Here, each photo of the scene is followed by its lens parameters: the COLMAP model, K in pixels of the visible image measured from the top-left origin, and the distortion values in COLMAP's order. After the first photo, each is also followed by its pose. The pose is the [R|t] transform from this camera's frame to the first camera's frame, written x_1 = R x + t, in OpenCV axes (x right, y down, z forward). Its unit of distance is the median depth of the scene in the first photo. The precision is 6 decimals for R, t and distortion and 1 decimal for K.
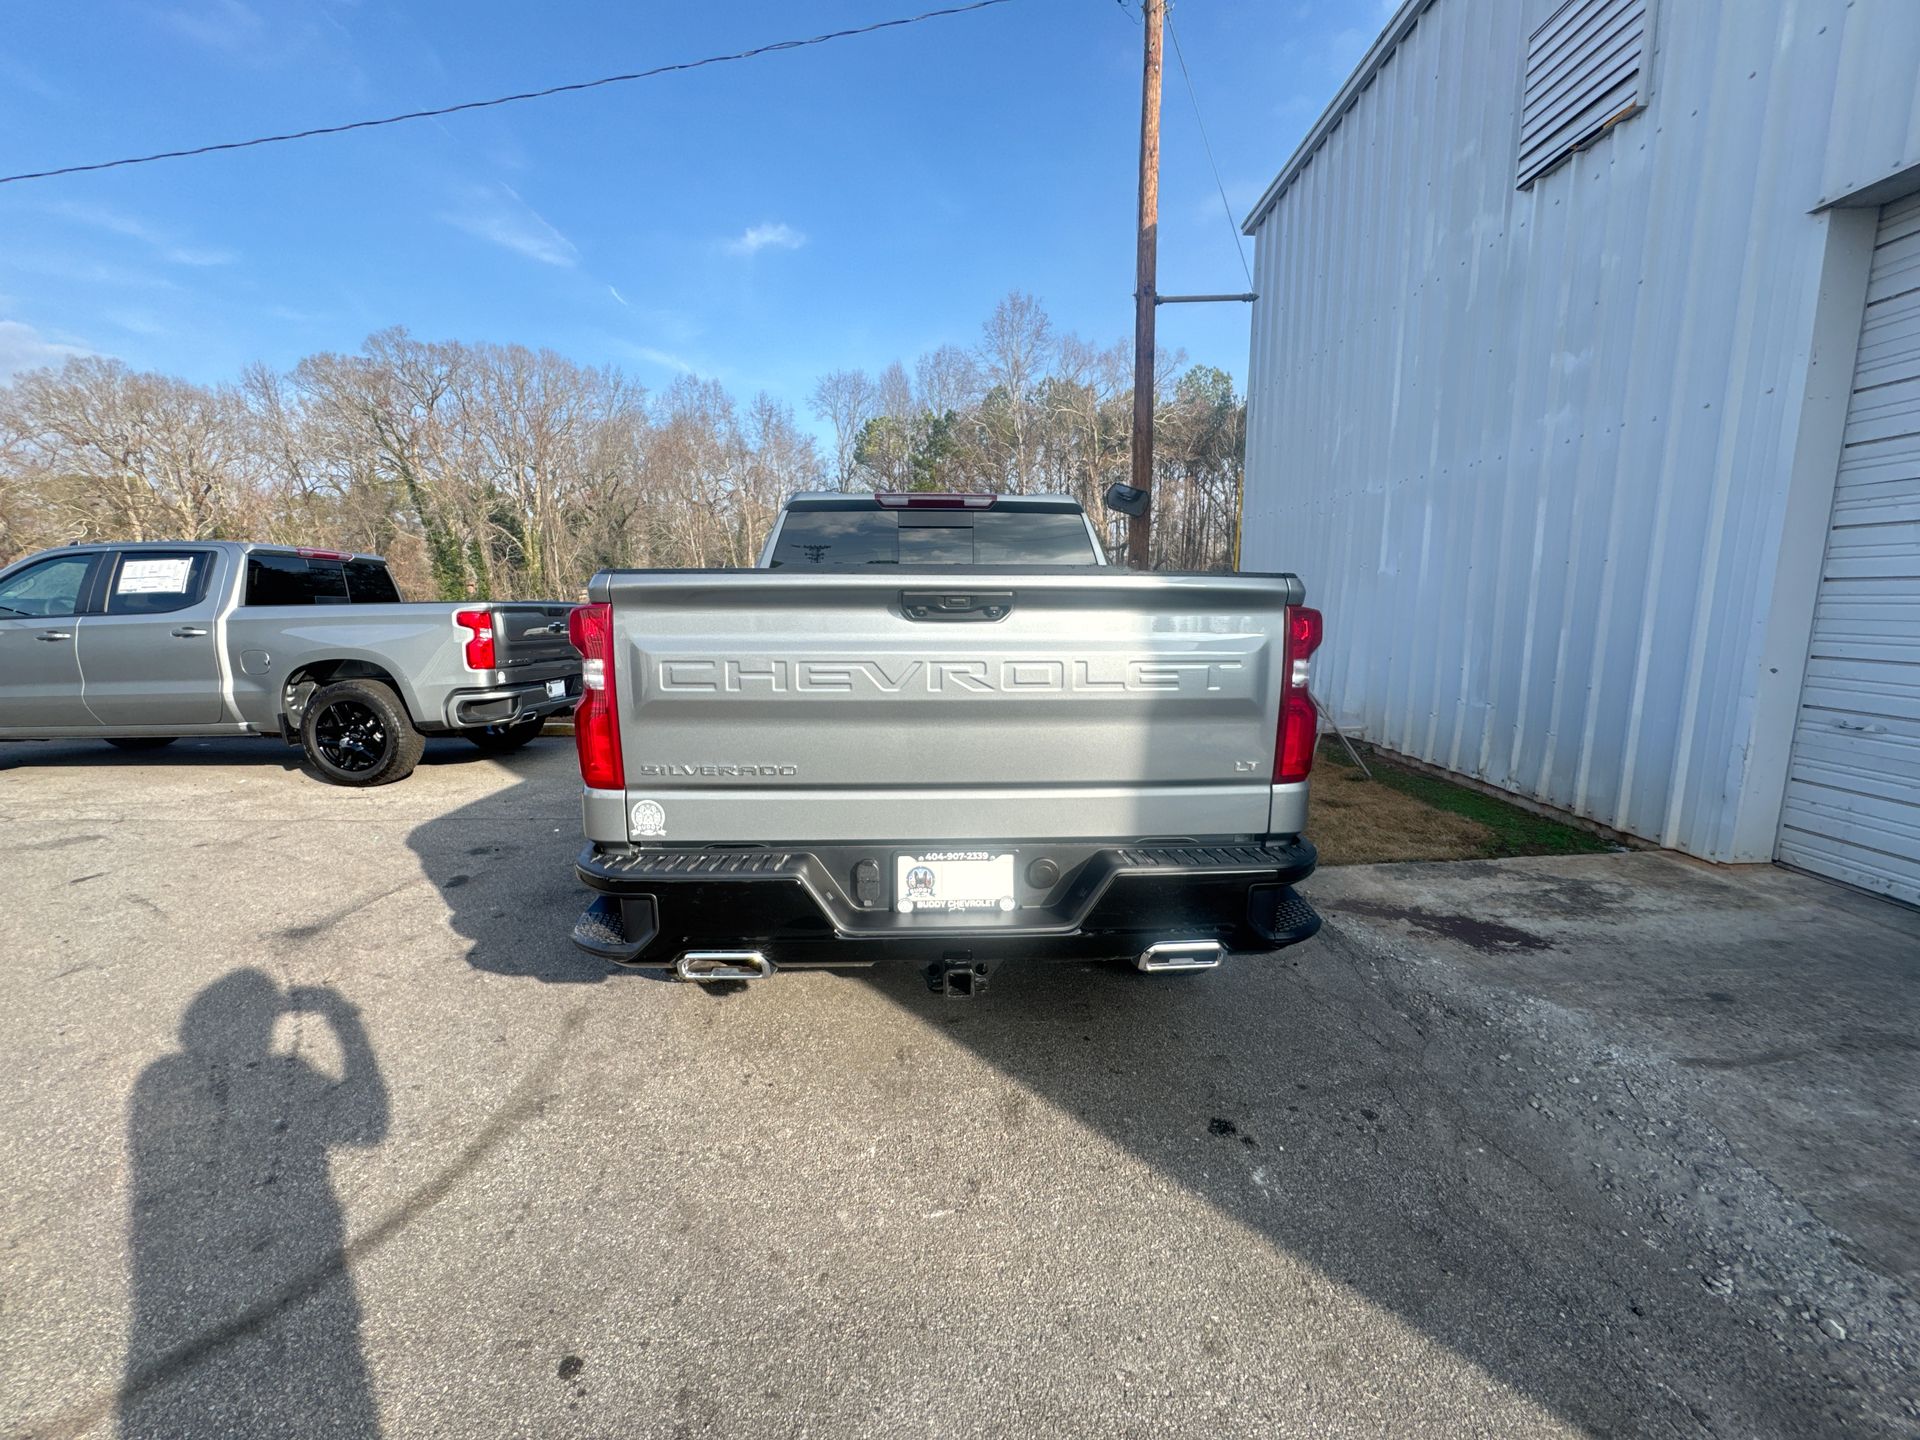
lens RADIAL K [[762.9, 0, 968.5], [0, 762.9, 725.3], [0, 0, 1]] dist [-0.002319, 0.001249]
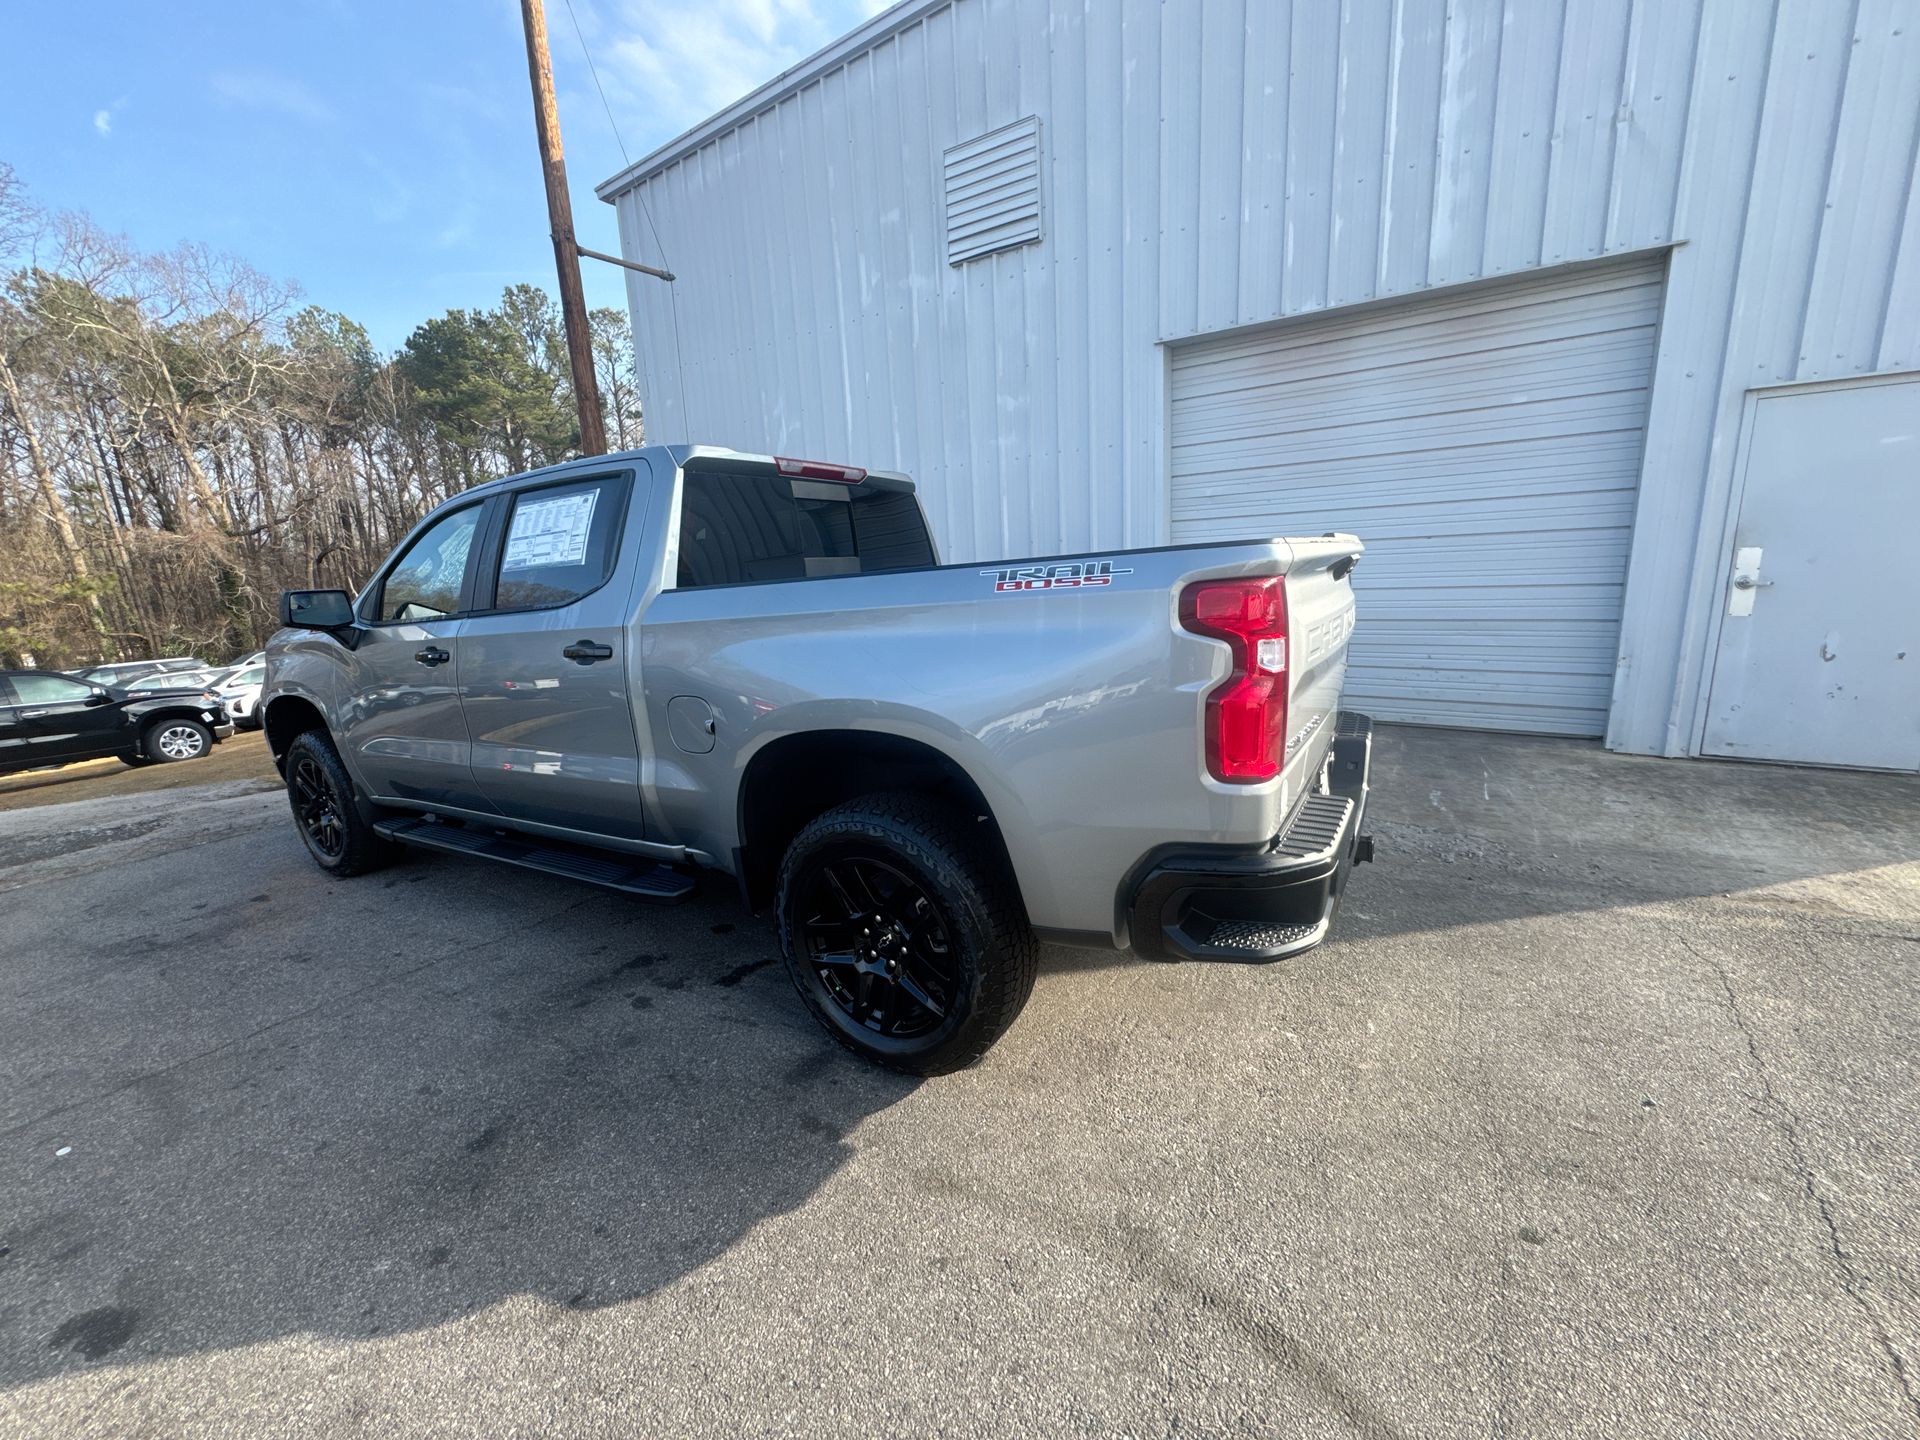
lens RADIAL K [[762.9, 0, 946.3], [0, 762.9, 723.2], [0, 0, 1]] dist [-0.002319, 0.001249]
pose [[0.561396, -0.191391, 0.805111, -0.557225], [0.181561, 0.977671, 0.105811, -0.057770], [-0.807384, 0.086775, 0.583610, 0.306413]]
